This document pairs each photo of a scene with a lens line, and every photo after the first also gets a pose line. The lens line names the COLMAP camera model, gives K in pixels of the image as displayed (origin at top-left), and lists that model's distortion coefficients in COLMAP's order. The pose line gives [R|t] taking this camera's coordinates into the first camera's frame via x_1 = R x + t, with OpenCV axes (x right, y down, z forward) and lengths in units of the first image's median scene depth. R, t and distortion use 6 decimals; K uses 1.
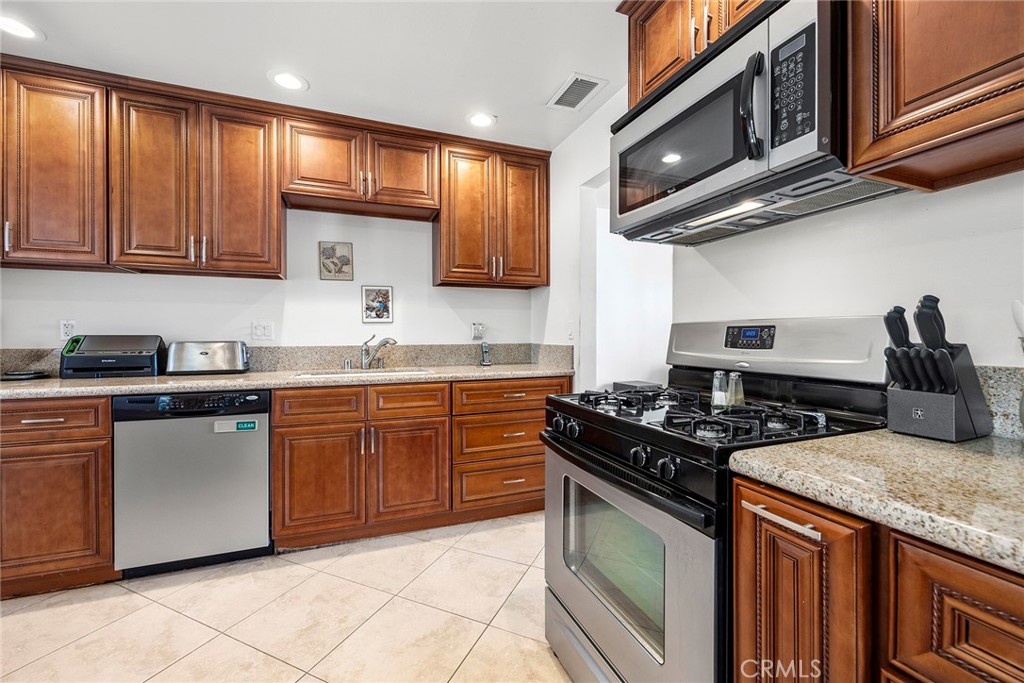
lens RADIAL K [[416.9, 0, 511.9], [0, 416.9, 337.7], [0, 0, 1]] dist [-0.001603, 0.000125]
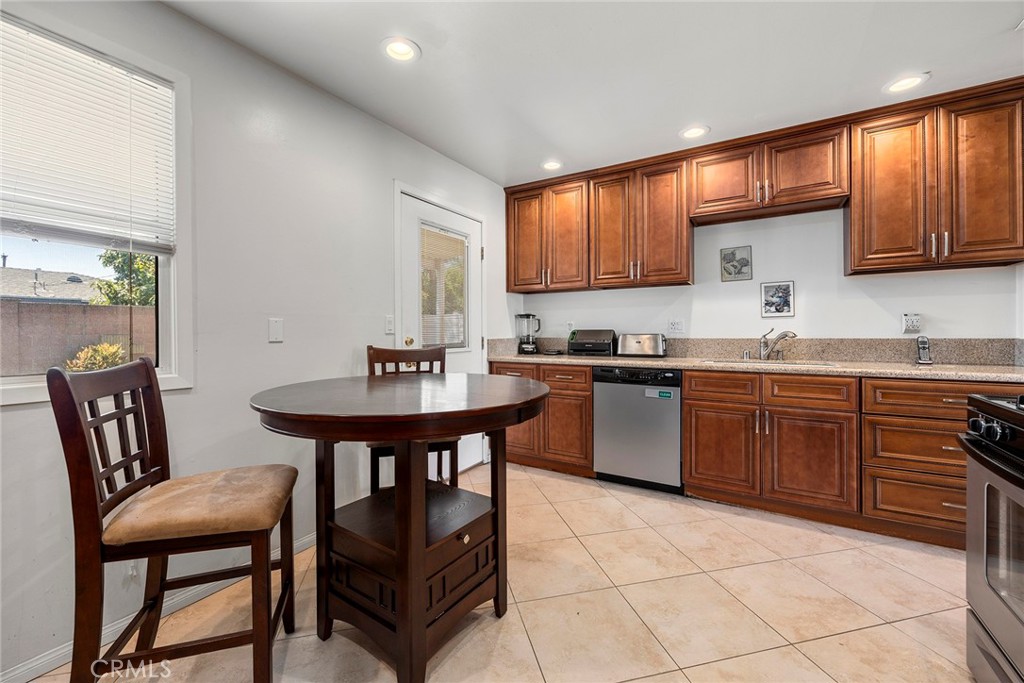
lens RADIAL K [[412.0, 0, 508.7], [0, 412.0, 332.5], [0, 0, 1]] dist [-0.002042, 0.000121]
pose [[0.599307, 0.000461, -0.800519, 0.128282], [0.000748, 0.999999, 0.001135, 0.002279], [0.800519, -0.001279, 0.599306, -0.206750]]
